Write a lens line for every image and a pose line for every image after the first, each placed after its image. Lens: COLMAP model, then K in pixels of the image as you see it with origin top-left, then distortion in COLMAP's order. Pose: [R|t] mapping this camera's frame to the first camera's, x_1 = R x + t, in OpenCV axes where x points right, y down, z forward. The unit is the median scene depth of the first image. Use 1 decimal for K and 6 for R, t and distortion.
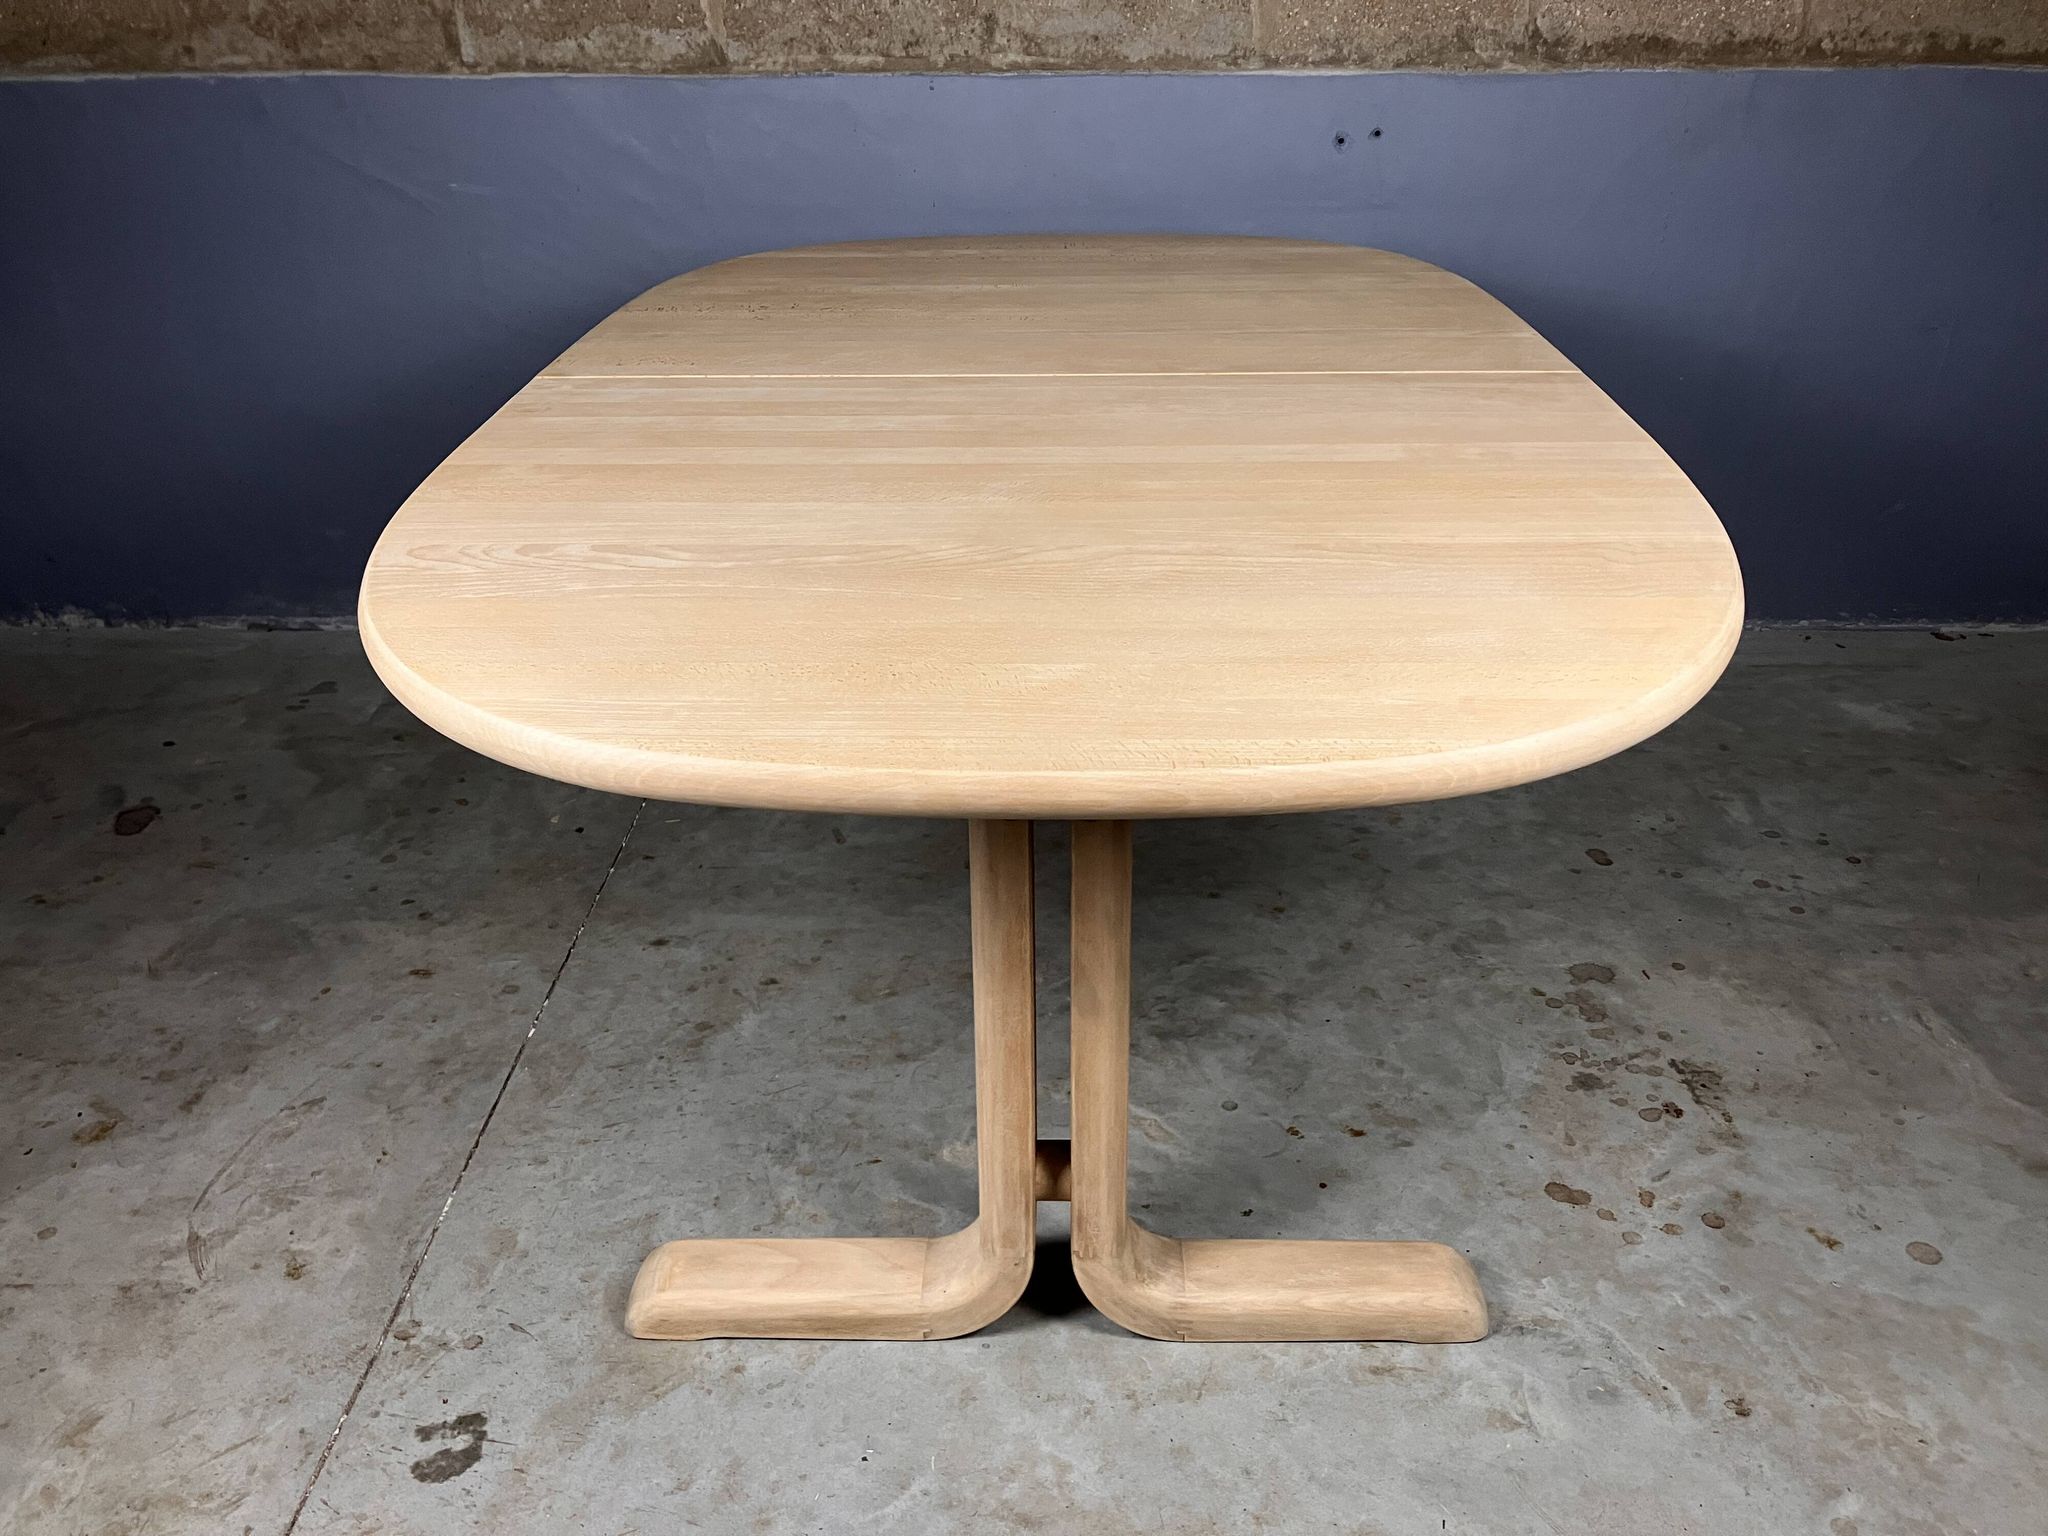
lens RADIAL K [[1695.4, 0, 1035.6], [0, 1695.4, 758.8], [0, 0, 1]] dist [0.002777, 0.018879]
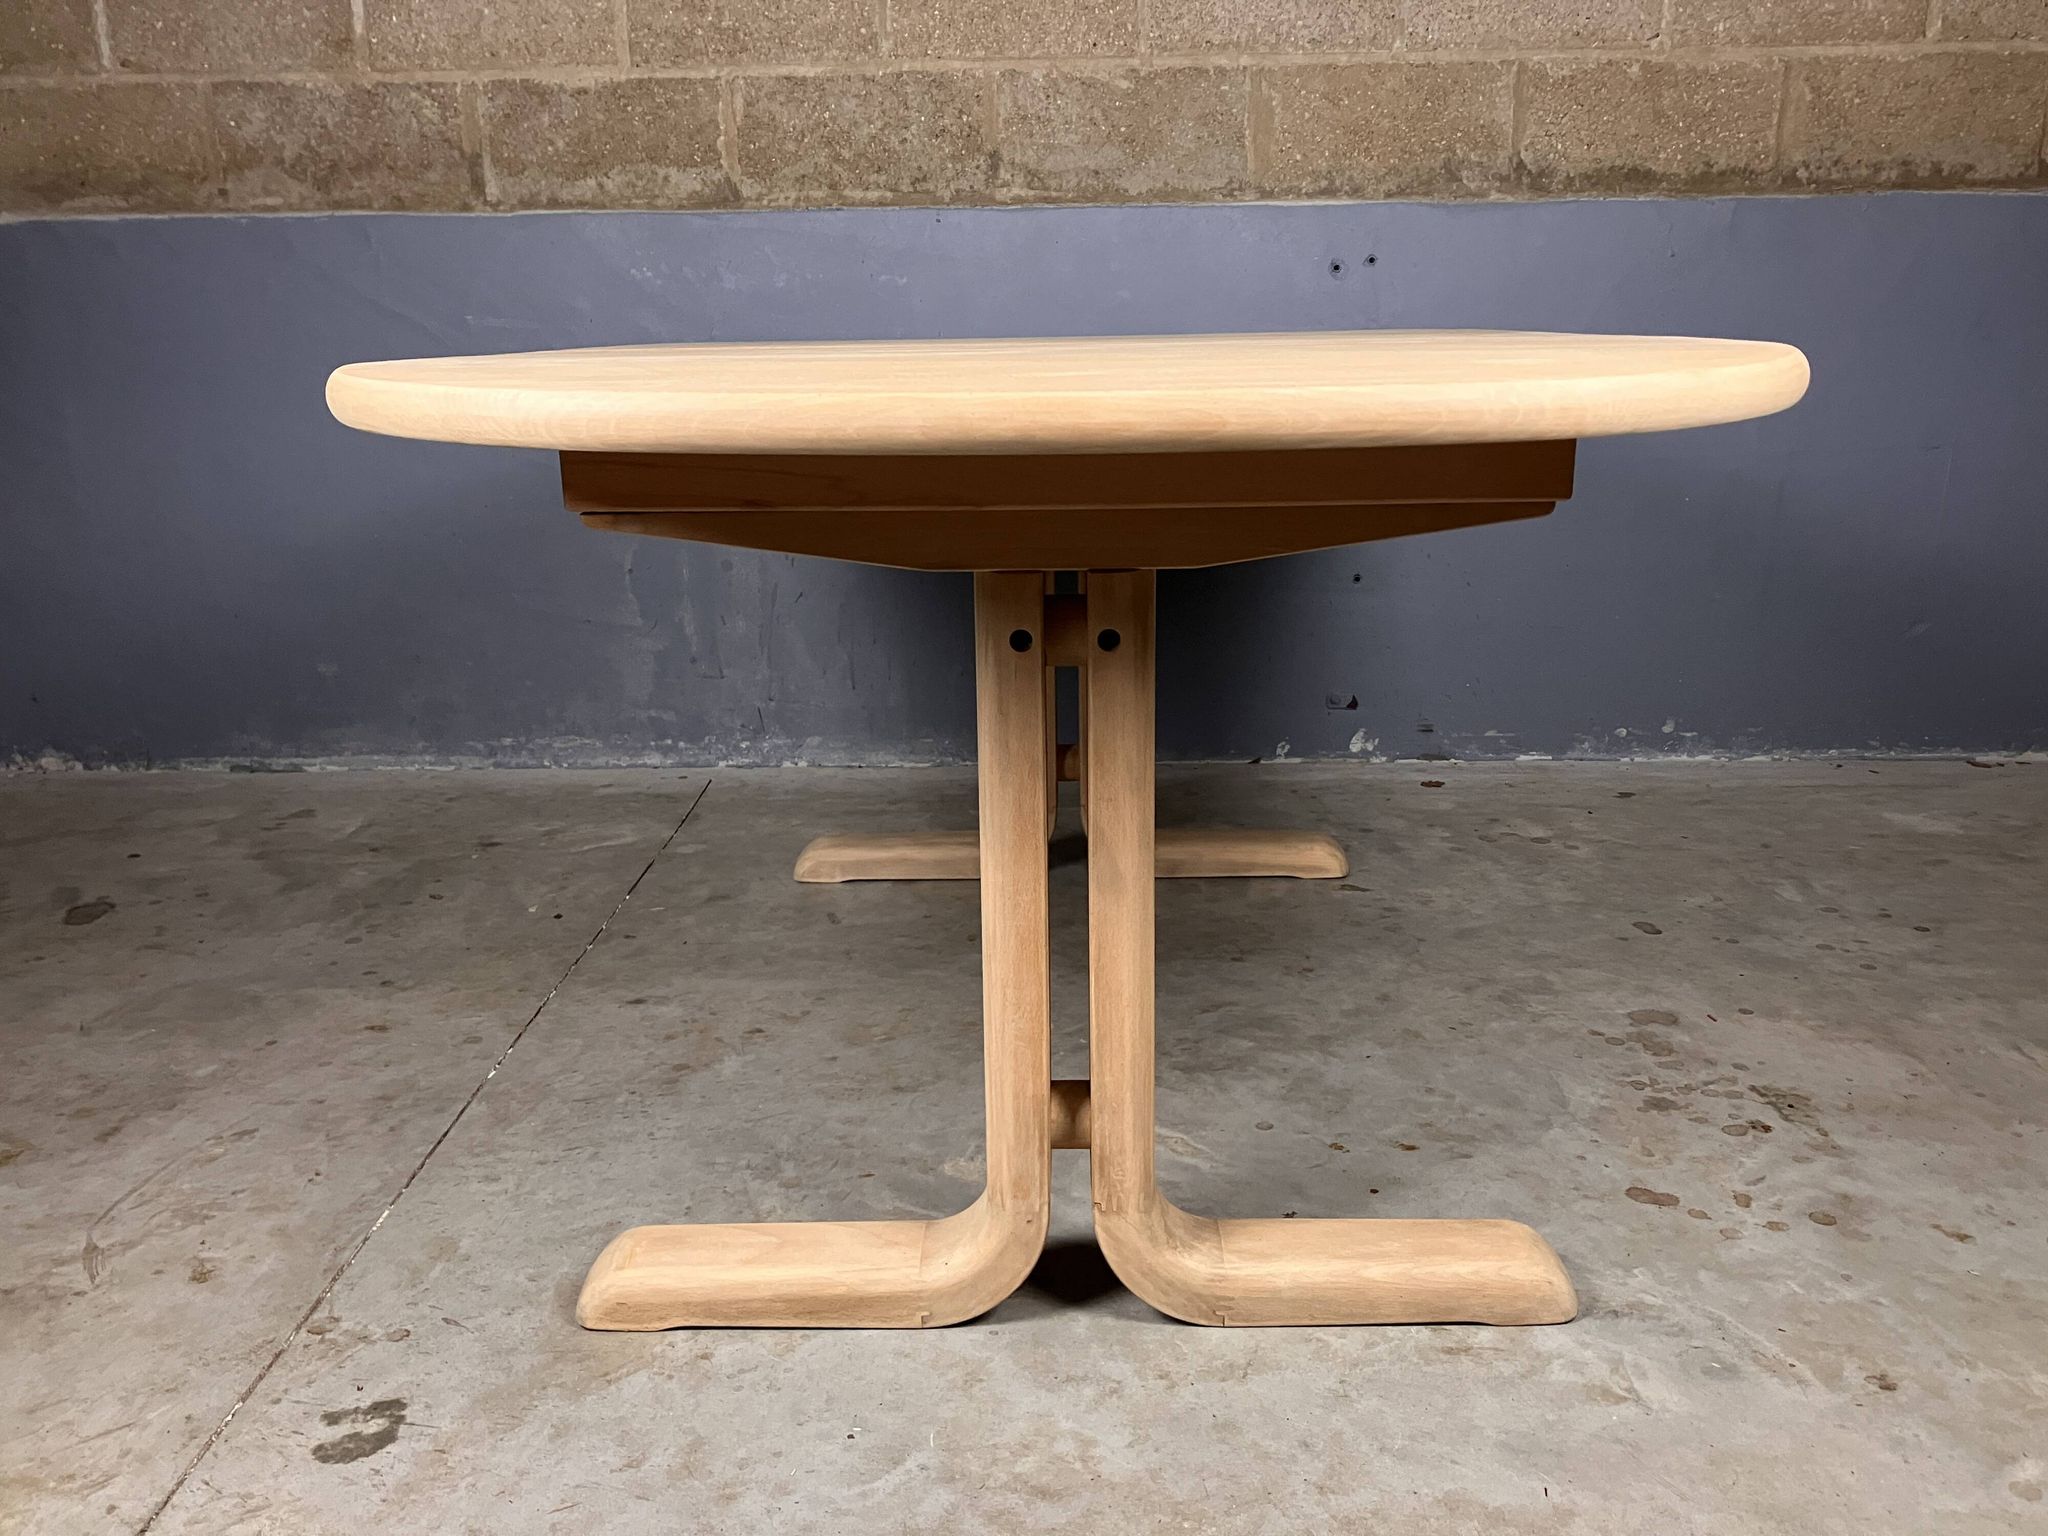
lens RADIAL K [[1696.8, 0, 1029.5], [0, 1696.8, 761.6], [0, 0, 1]] dist [-0.005031, 0.036723]
pose [[0.999983, -0.005030, -0.002813, -0.005975], [0.004342, 0.978522, -0.206096, 0.194669], [0.003789, 0.206080, 0.978528, 0.080075]]
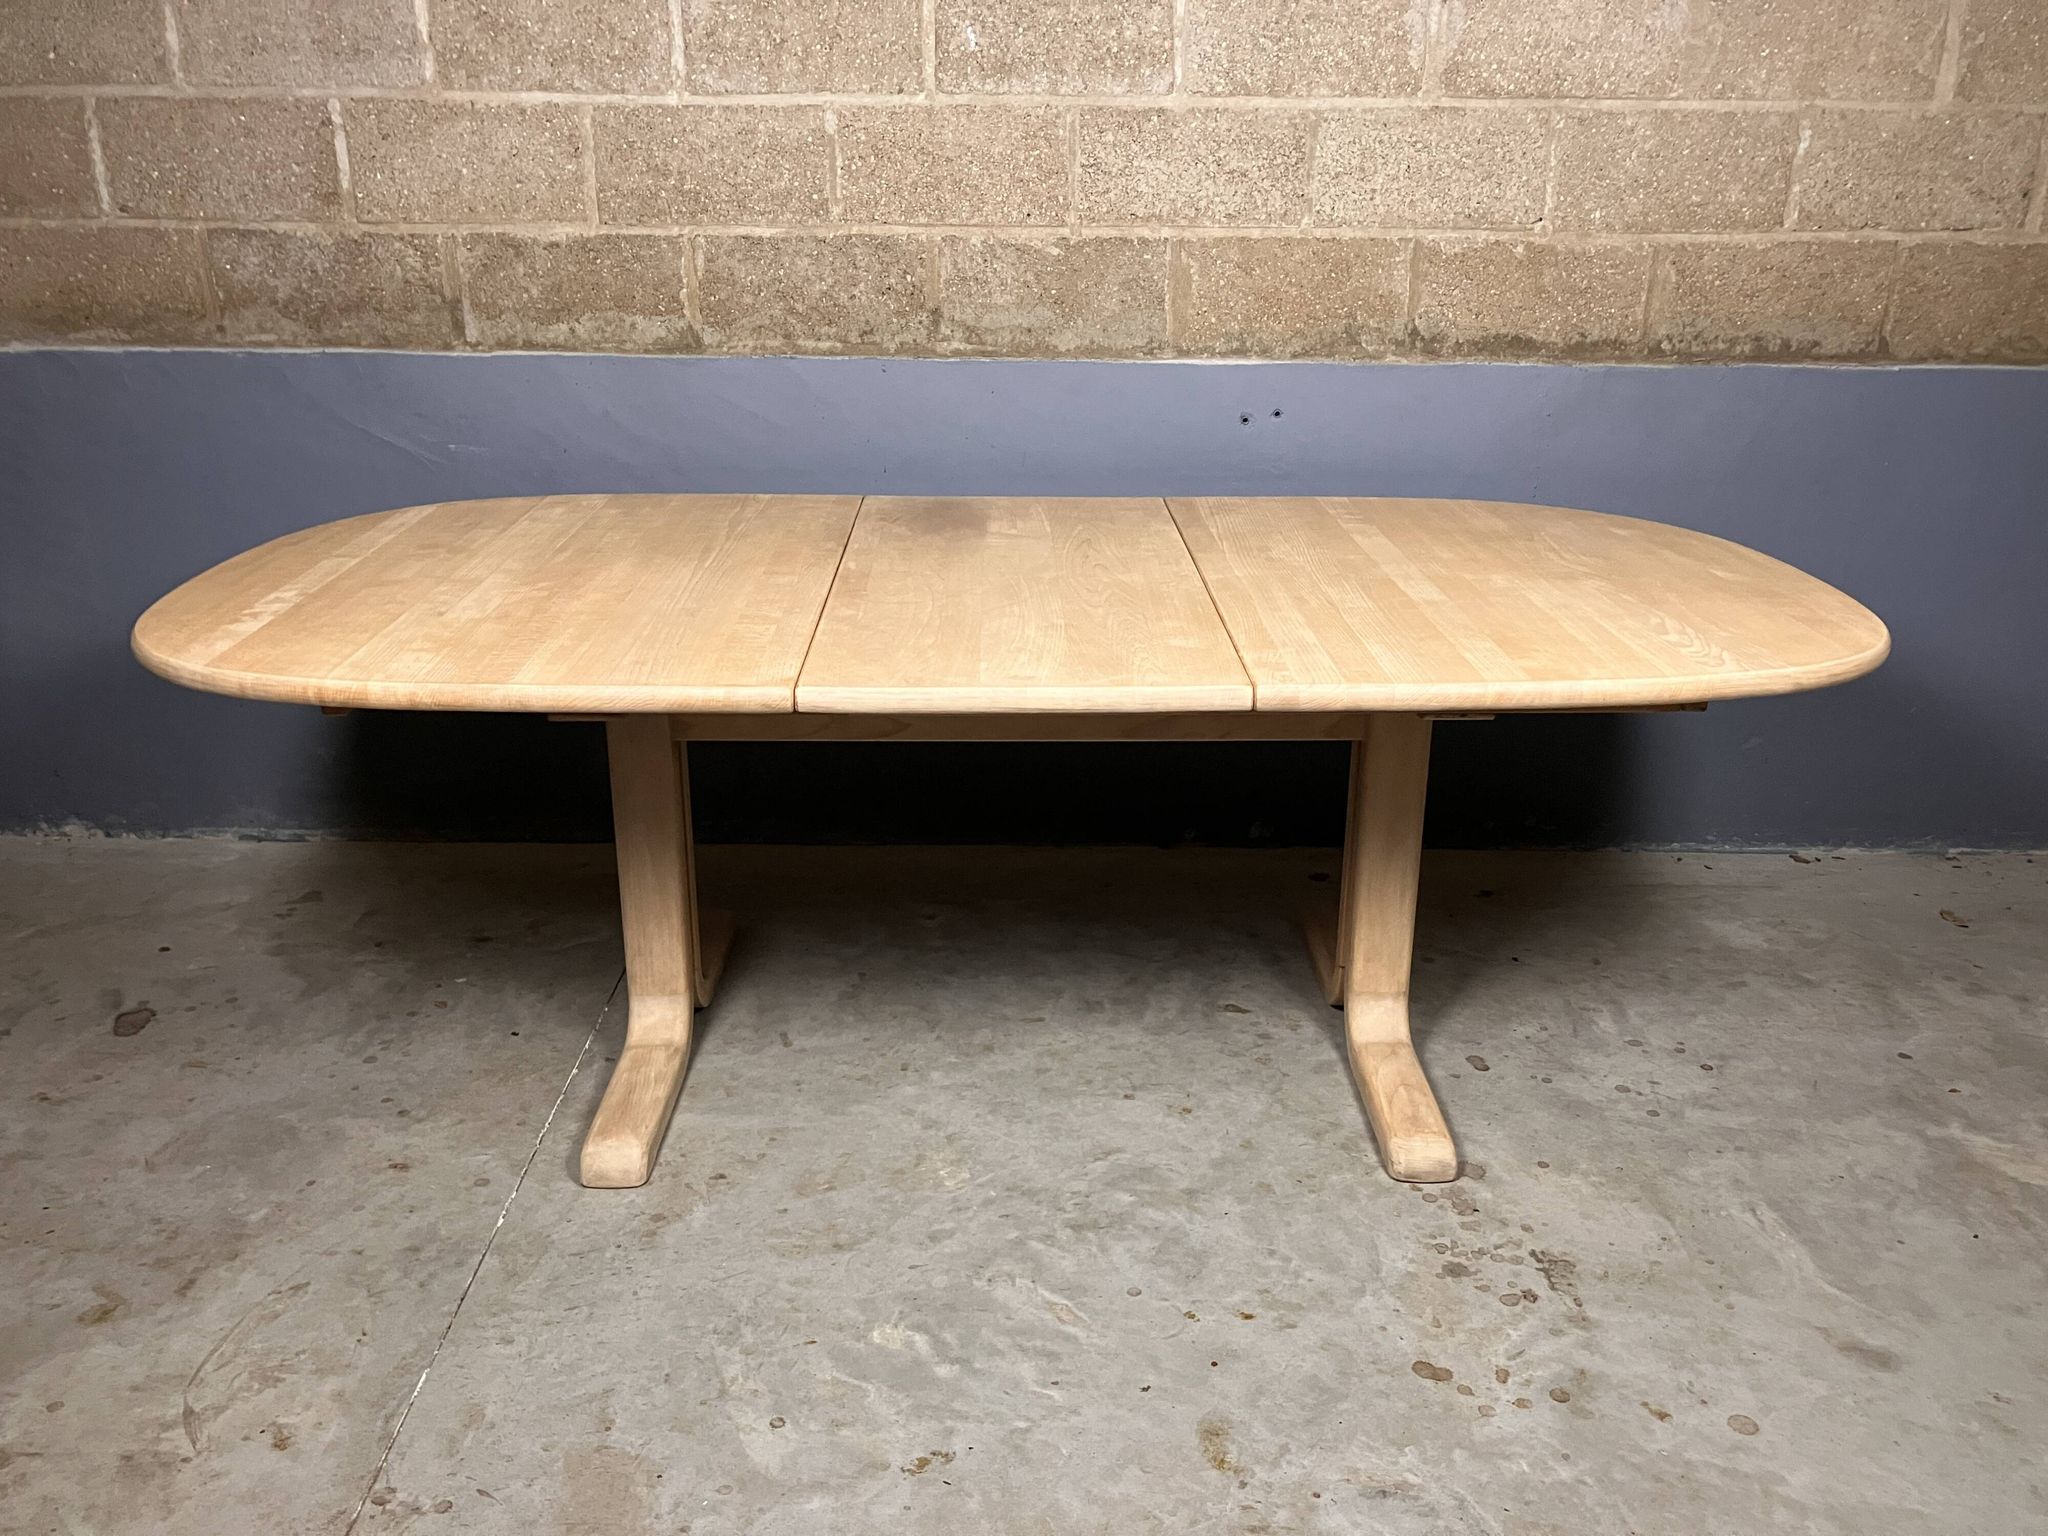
lens RADIAL K [[1697.0, 0, 1029.1], [0, 1697.0, 772.0], [0, 0, 1]] dist [-0.009965, 0.045480]
pose [[0.999731, 0.008422, 0.021604, 0.018665], [-0.006110, 0.994459, -0.104944, -0.015649], [-0.022368, 0.104783, 0.994243, -0.132225]]
